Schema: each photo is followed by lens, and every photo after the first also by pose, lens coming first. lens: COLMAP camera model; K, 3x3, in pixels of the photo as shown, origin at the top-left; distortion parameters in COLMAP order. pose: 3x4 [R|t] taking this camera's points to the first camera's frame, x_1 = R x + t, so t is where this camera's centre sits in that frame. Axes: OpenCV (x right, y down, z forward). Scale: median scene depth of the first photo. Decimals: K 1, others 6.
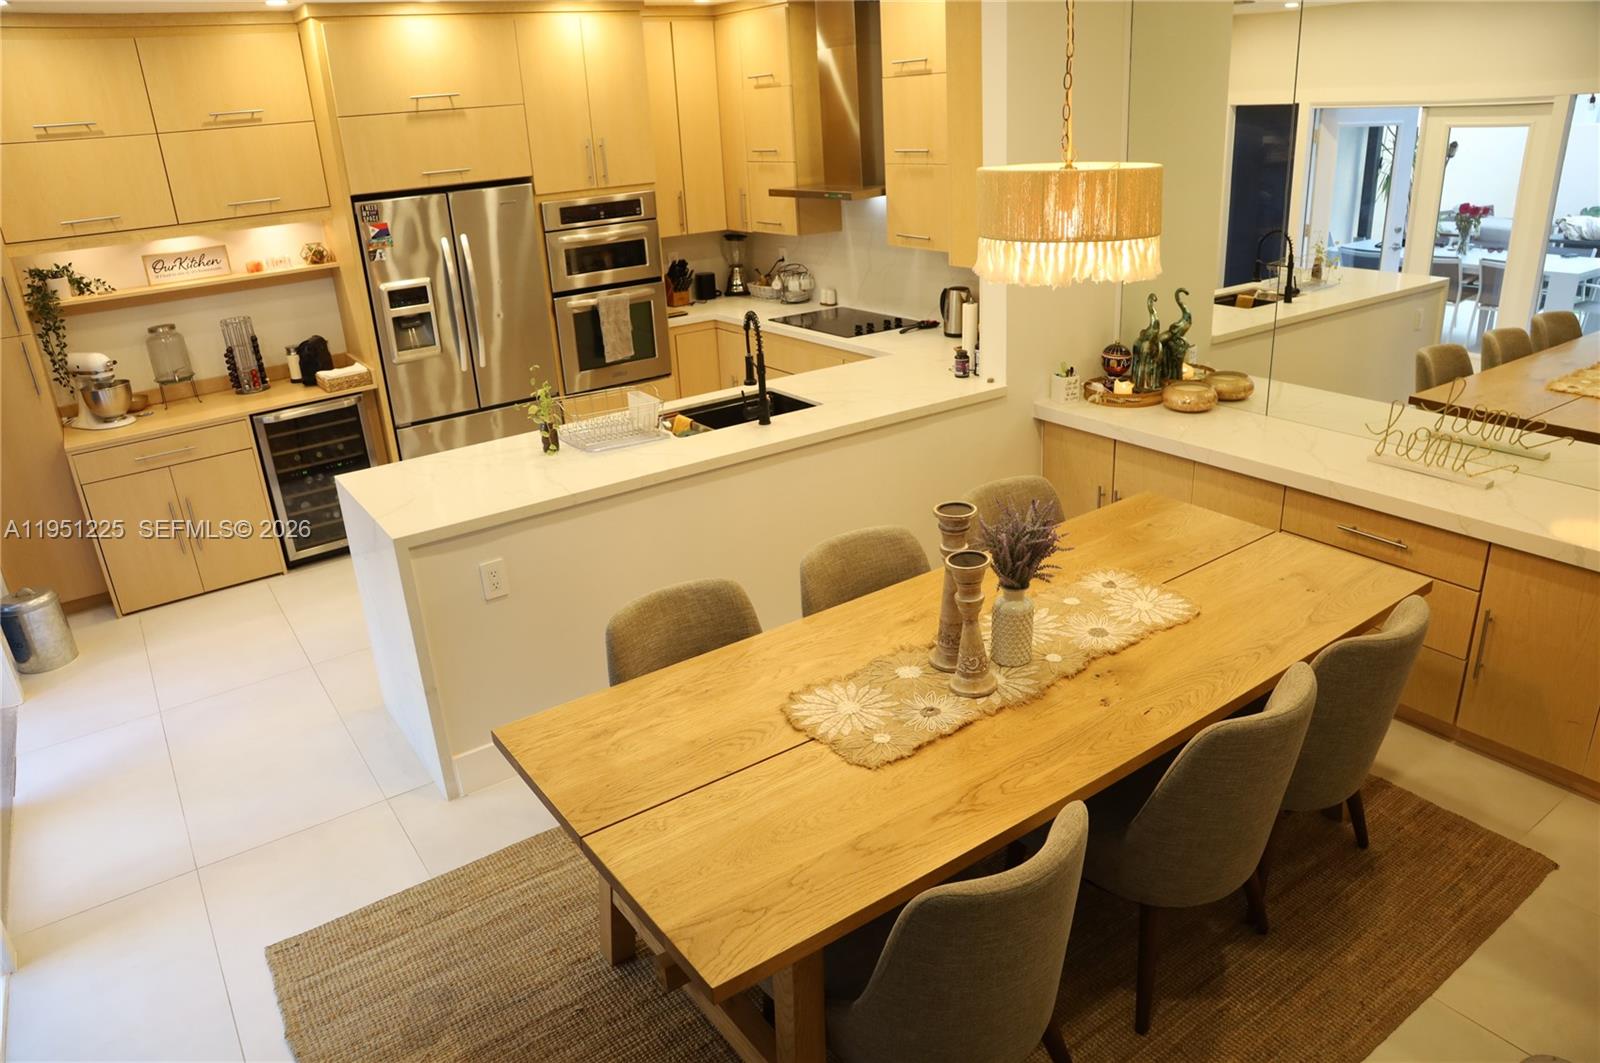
lens RADIAL K [[1074.4, 0, 800.0], [0, 1074.4, 531.5], [0, 0, 1]] dist [-0.129555, 0.070467]
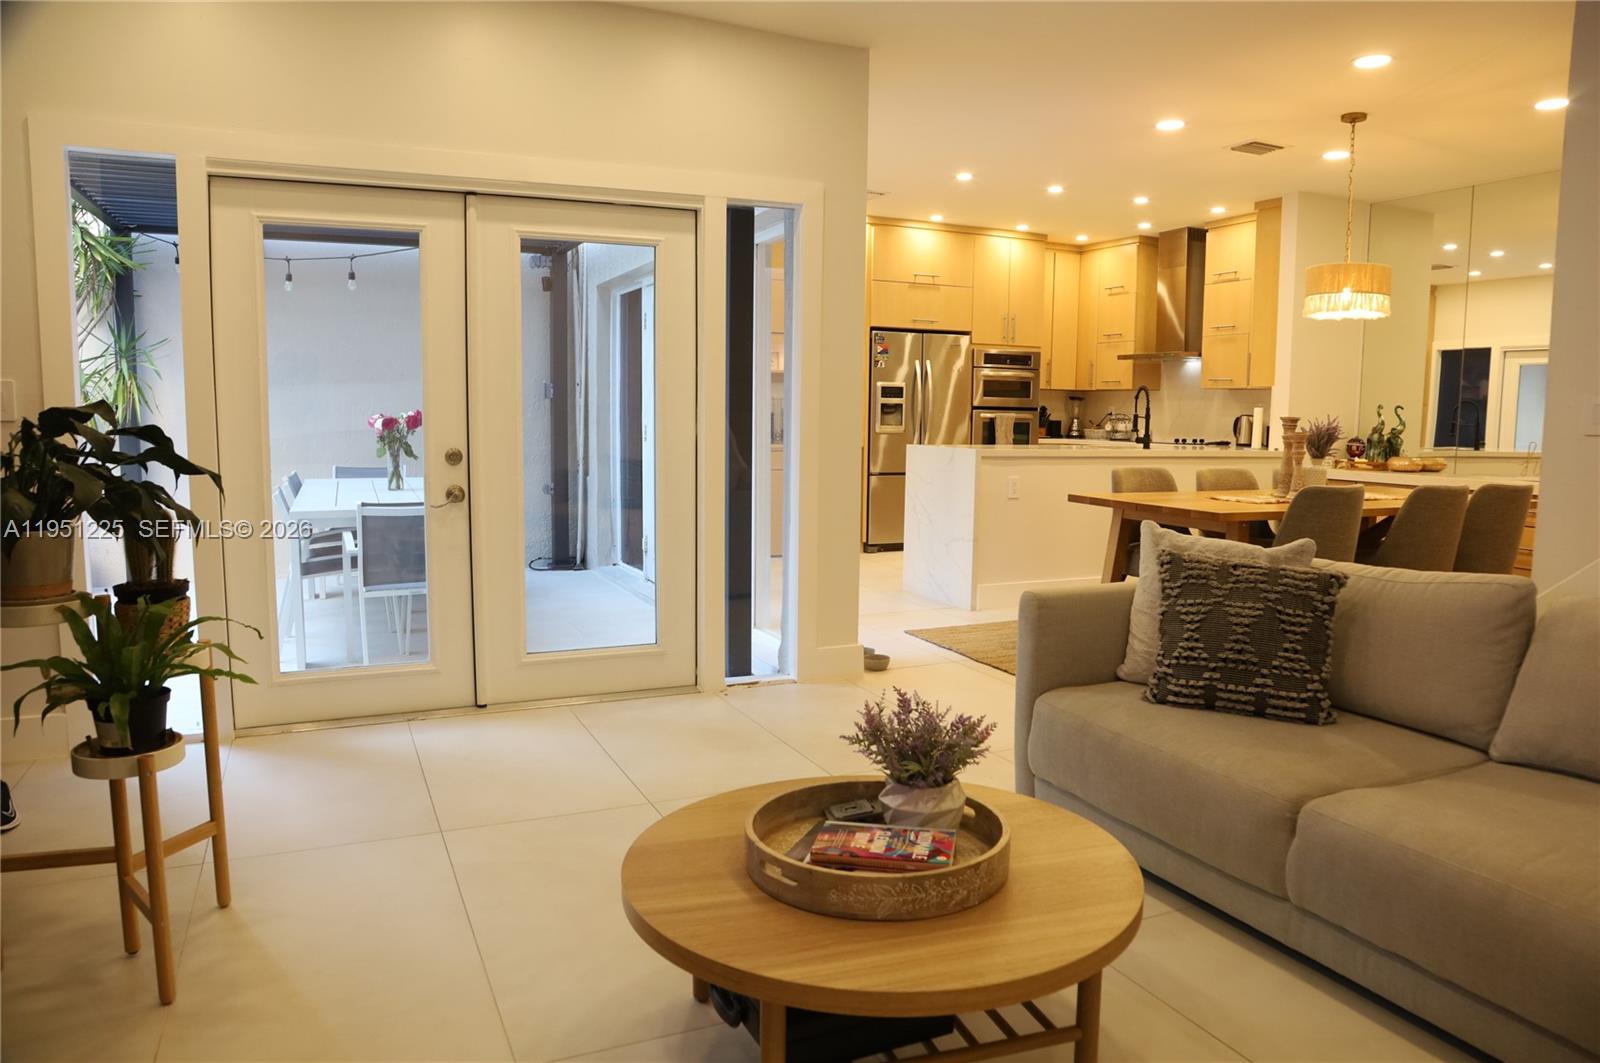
lens RADIAL K [[1074.4, 0, 800.0], [0, 1074.4, 531.5], [0, 0, 1]] dist [-0.129555, 0.070467]
pose [[0.979213, 0.088733, -0.182394, -0.194332], [-0.132760, 0.960237, -0.245600, 0.394630], [0.153349, 0.264709, 0.952057, -0.507867]]
